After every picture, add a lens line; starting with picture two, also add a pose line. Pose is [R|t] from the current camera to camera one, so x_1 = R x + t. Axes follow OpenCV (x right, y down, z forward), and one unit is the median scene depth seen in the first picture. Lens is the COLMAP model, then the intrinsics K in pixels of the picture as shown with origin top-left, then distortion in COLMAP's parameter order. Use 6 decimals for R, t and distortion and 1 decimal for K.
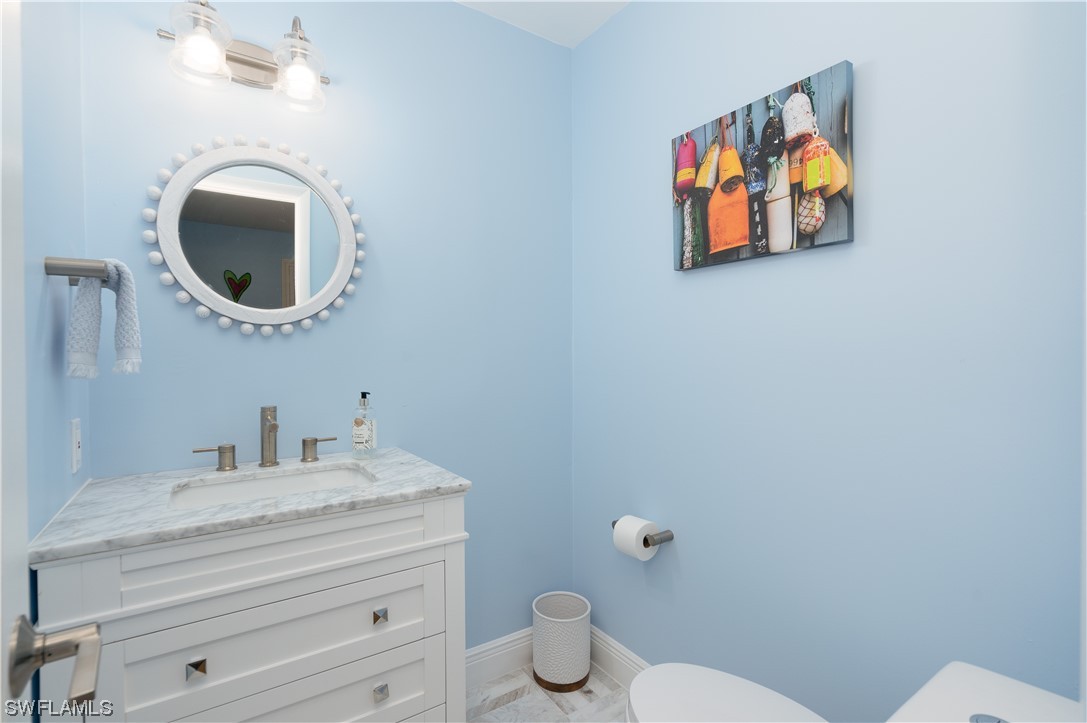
lens RADIAL K [[492.6, 0, 541.9], [0, 492.6, 359.4], [0, 0, 1]] dist [-0.004453, -0.001209]
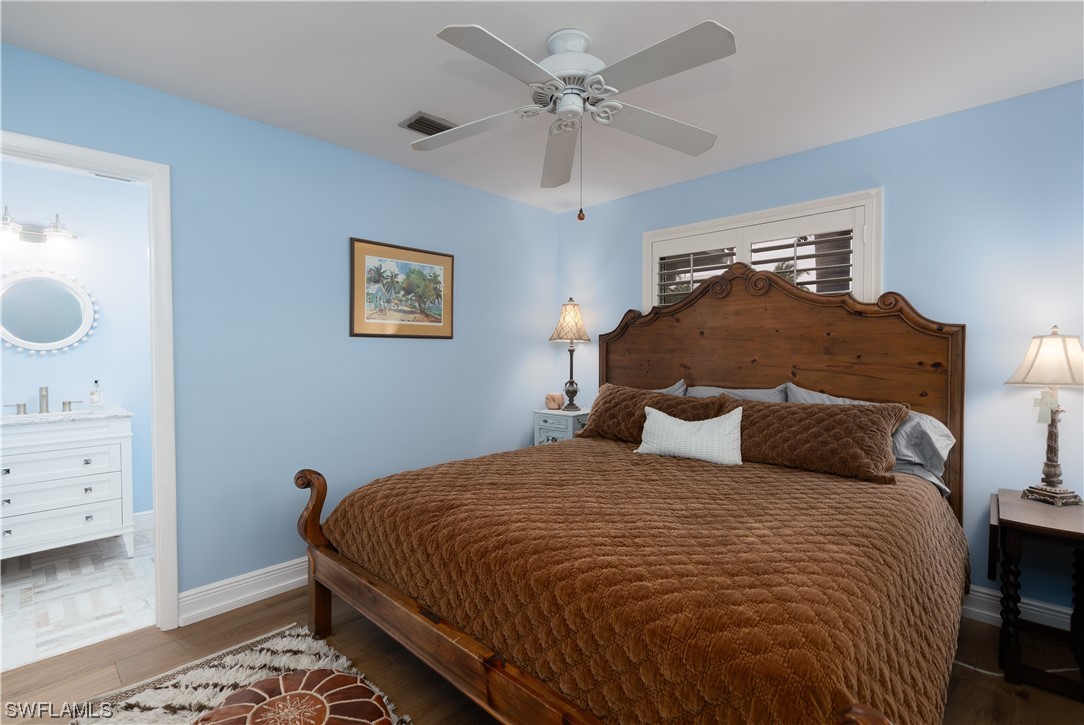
lens RADIAL K [[491.2, 0, 540.4], [0, 491.2, 360.4], [0, 0, 1]] dist [-0.004453, -0.001209]
pose [[0.976170, -0.003962, 0.216970, 1.141943], [0.001987, 0.999955, 0.009323, -0.040538], [-0.216997, -0.008670, 0.976134, -1.622628]]
